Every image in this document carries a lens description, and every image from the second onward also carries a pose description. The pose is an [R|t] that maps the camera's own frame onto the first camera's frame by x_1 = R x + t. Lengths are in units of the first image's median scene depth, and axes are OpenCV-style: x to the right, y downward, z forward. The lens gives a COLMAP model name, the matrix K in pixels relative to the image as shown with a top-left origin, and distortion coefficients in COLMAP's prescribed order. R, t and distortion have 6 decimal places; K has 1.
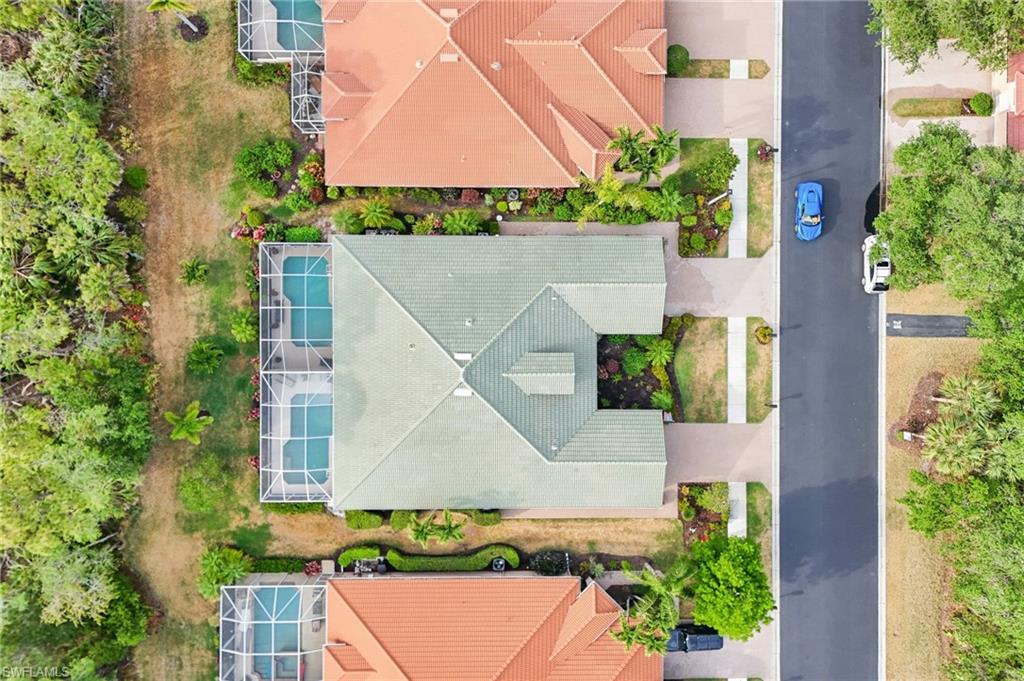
lens RADIAL K [[711.8, 0, 512.0], [0, 711.8, 340.5], [0, 0, 1]] dist [0.181432, -0.439415]
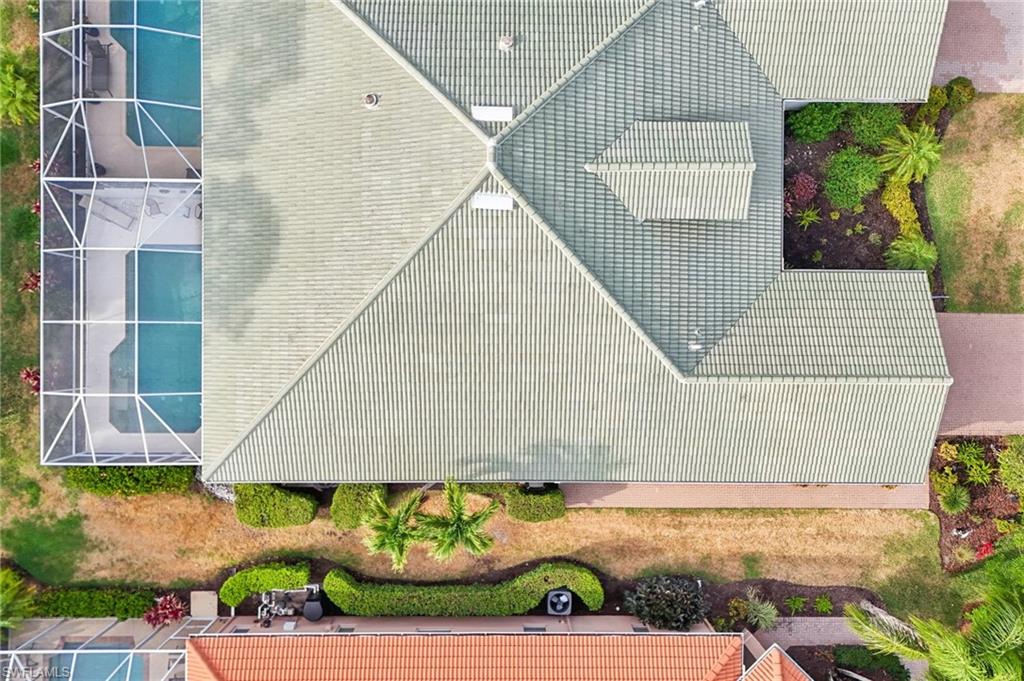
lens RADIAL K [[749.9, 0, 512.0], [0, 749.9, 340.5], [0, 0, 1]] dist [0.089201, -0.098138]
pose [[0.999985, 0.005253, 0.001813, -0.051437], [-0.005250, 0.999985, -0.001482, 0.138141], [-0.001820, 0.001472, 0.999997, 0.499136]]
